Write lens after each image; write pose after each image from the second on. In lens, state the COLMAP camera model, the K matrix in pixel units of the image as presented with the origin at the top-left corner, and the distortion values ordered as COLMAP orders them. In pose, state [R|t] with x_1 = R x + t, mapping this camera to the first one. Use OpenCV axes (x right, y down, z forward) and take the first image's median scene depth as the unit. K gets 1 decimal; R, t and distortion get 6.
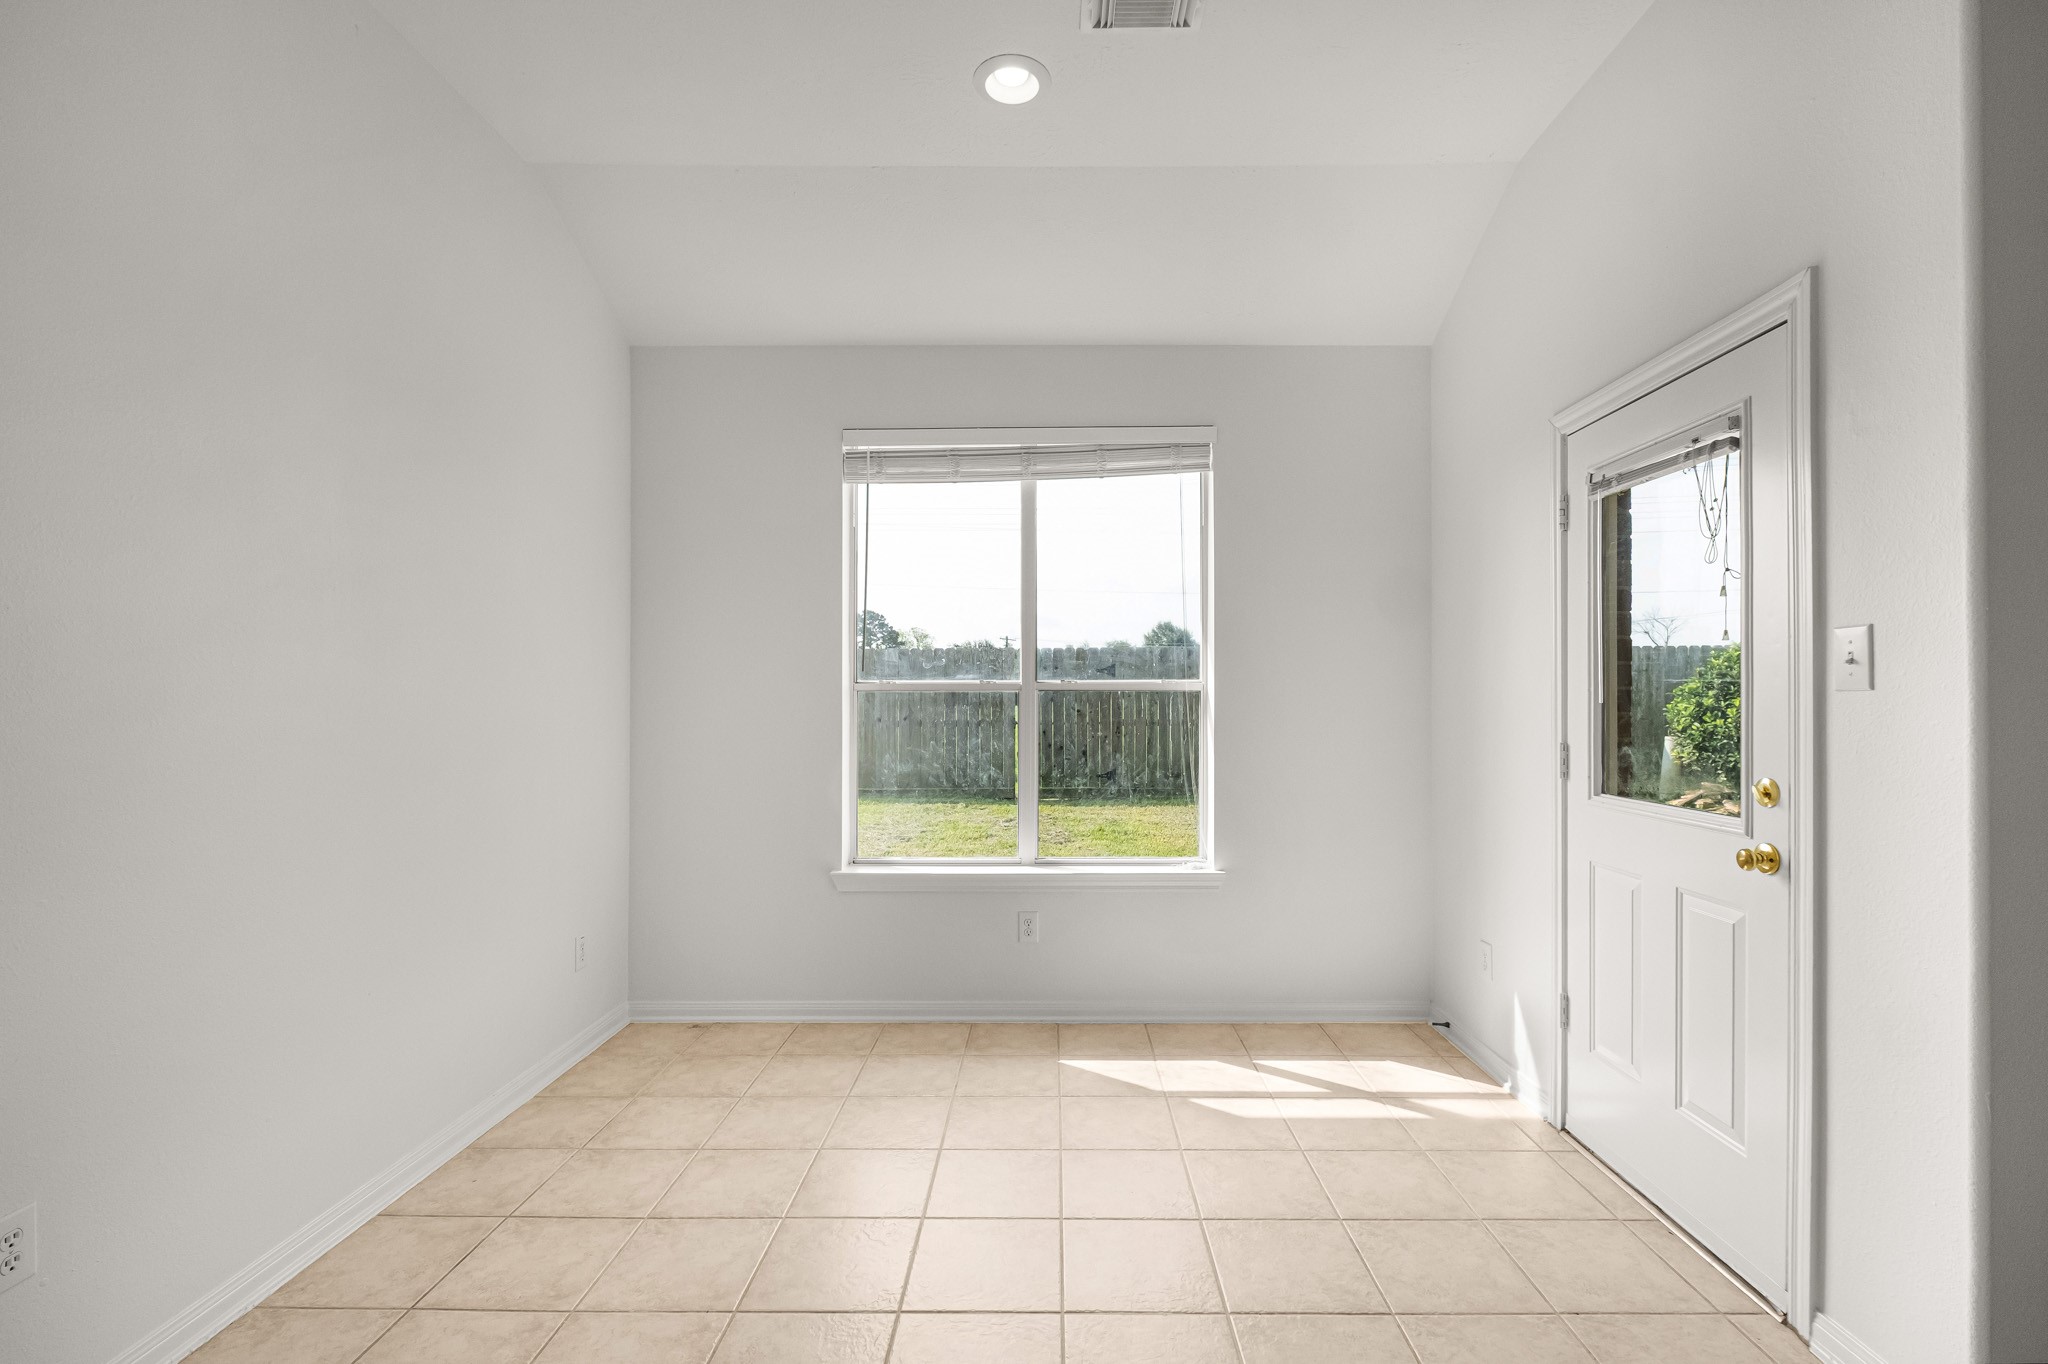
lens RADIAL K [[886.5, 0, 1013.1], [0, 886.5, 691.3], [0, 0, 1]] dist [-0.001578, -0.001801]
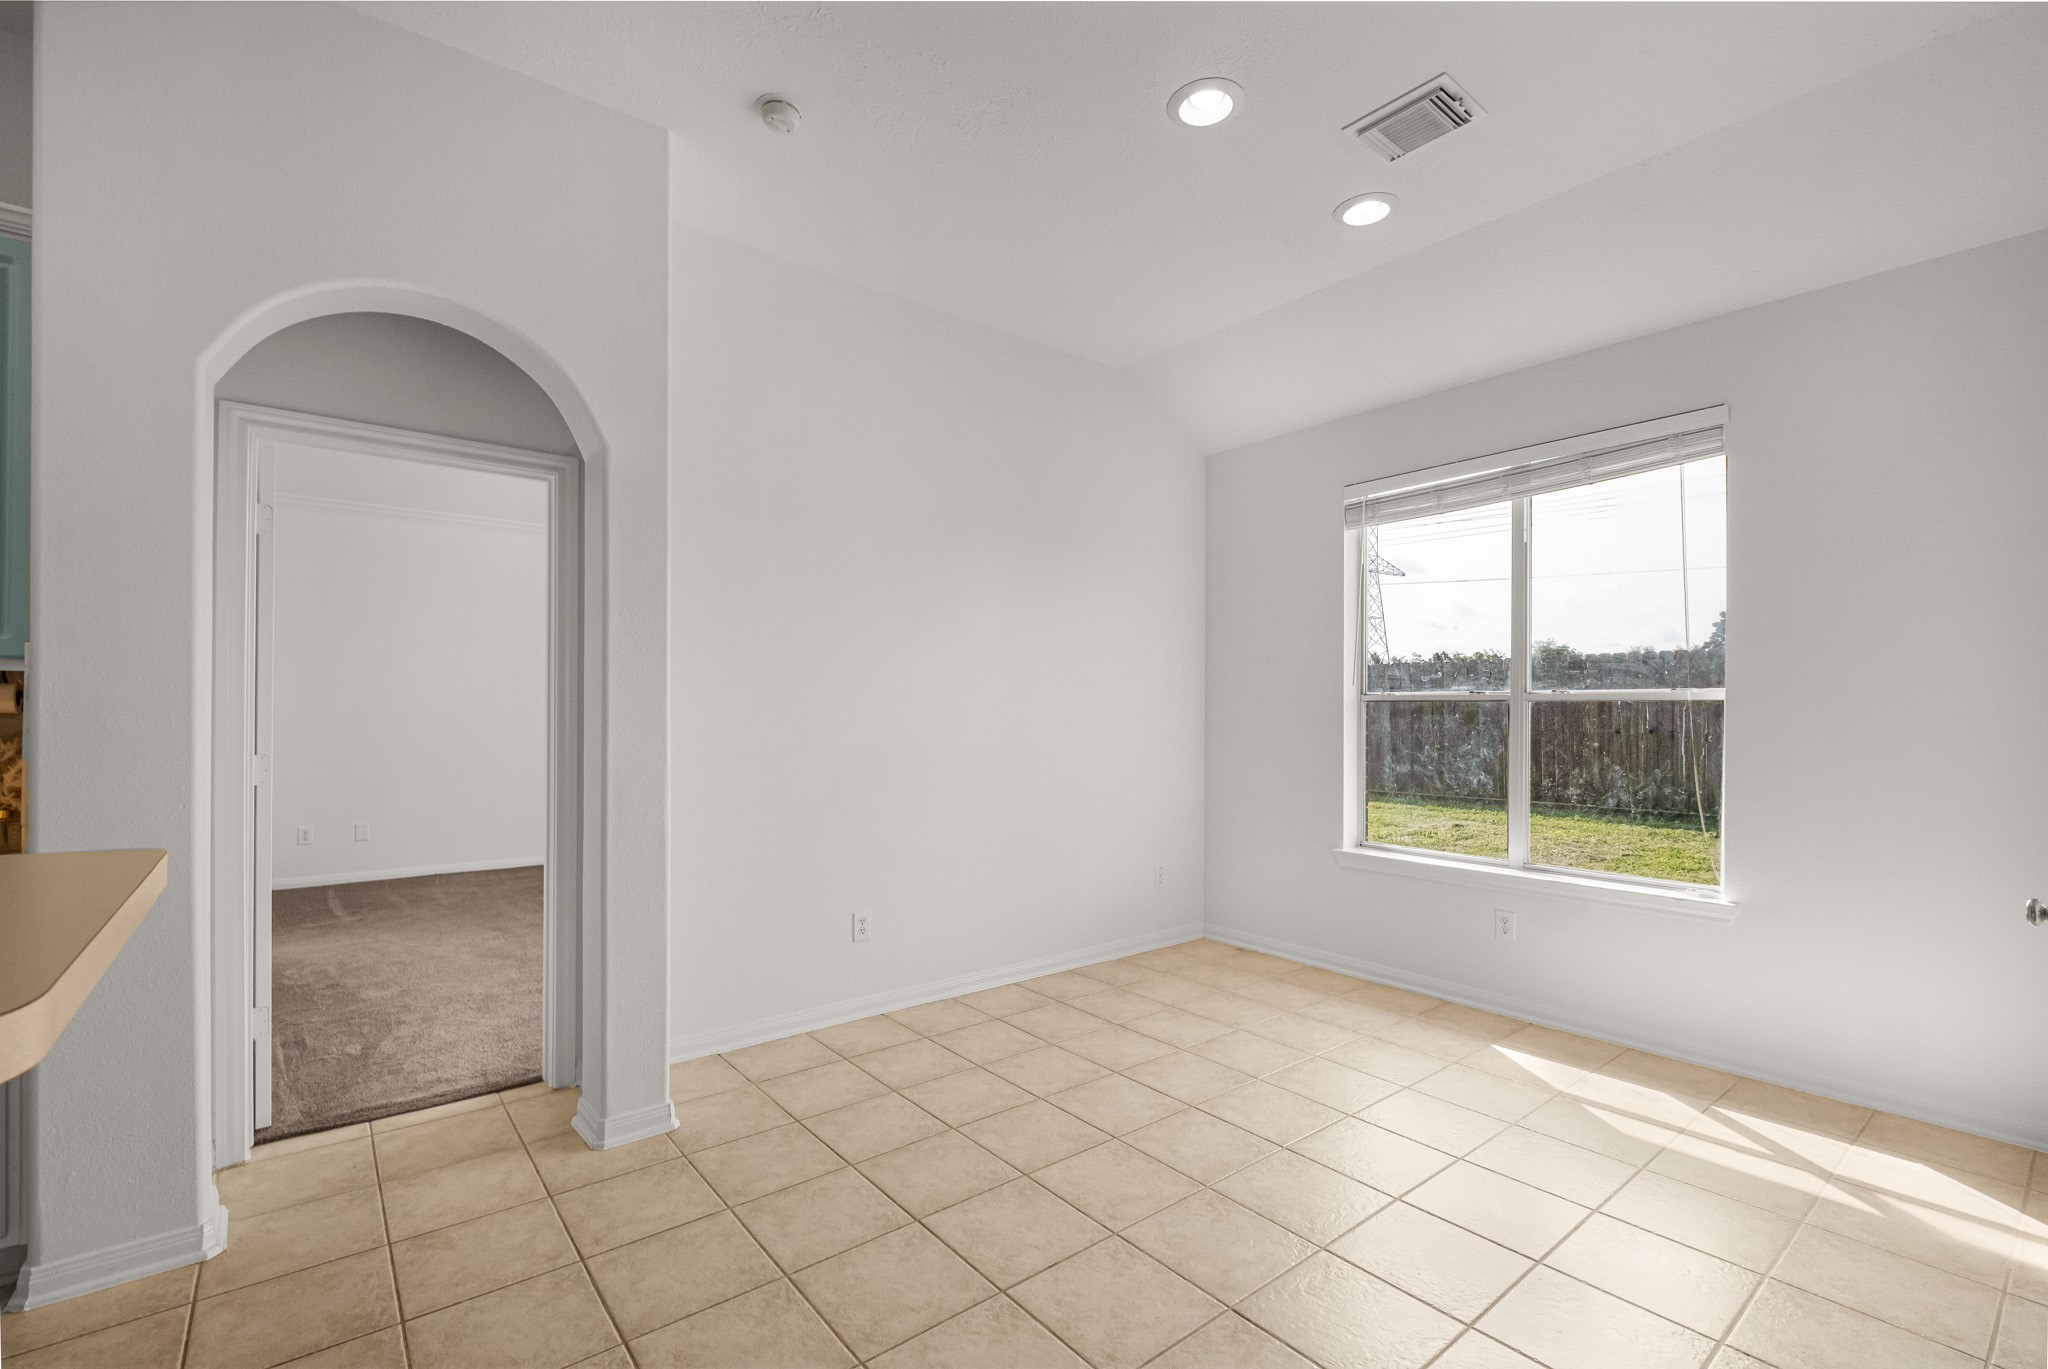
lens RADIAL K [[890.2, 0, 1029.8], [0, 890.2, 688.8], [0, 0, 1]] dist [-0.027077, -0.000695]
pose [[0.631970, -0.011757, -0.774904, 0.481196], [0.002998, 0.999915, -0.012726, -0.003489], [0.774987, 0.005720, 0.631951, -0.103692]]
